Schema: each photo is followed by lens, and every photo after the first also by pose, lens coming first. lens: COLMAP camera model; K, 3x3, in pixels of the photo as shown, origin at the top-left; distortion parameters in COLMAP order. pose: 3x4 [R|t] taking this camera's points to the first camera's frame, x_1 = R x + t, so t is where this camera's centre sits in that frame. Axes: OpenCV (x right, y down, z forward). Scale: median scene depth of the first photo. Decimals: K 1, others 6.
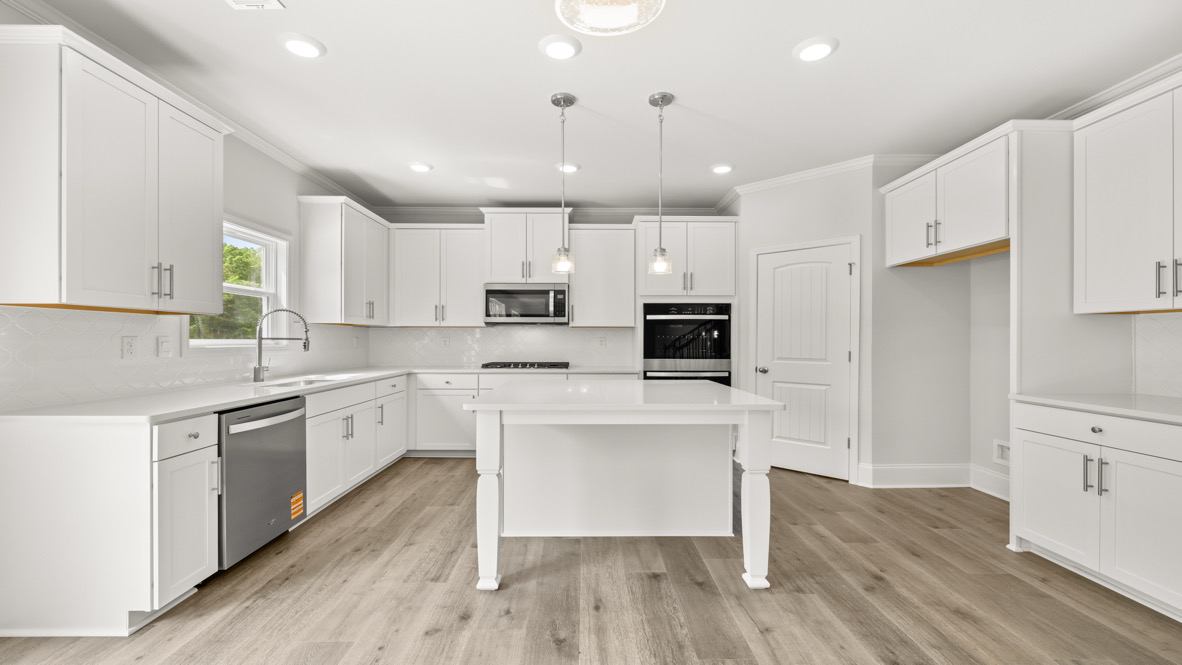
lens RADIAL K [[495.9, 0, 590.1], [0, 495.9, 337.1], [0, 0, 1]] dist [-0.001373, -0.000126]
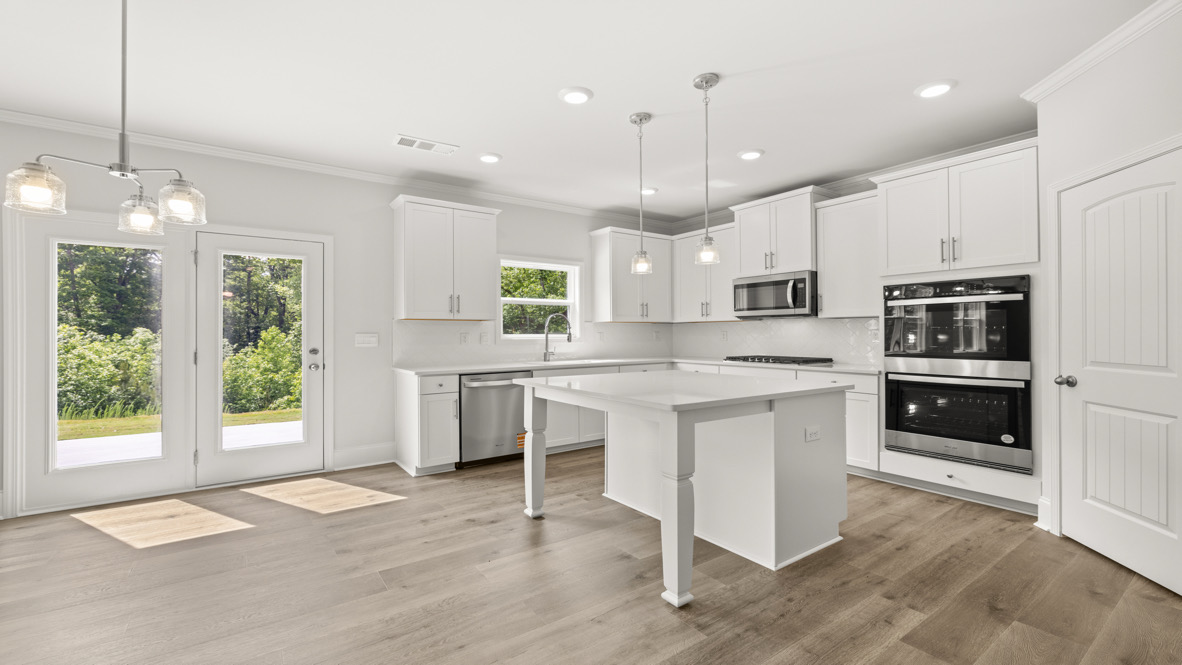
lens RADIAL K [[495.5, 0, 588.5], [0, 495.5, 325.4], [0, 0, 1]] dist [-0.001530, -0.000255]
pose [[0.566834, -0.018894, -0.823615, 0.559306], [0.009800, 0.999821, -0.016192, 0.002724], [0.823774, 0.001106, 0.566918, 0.193947]]
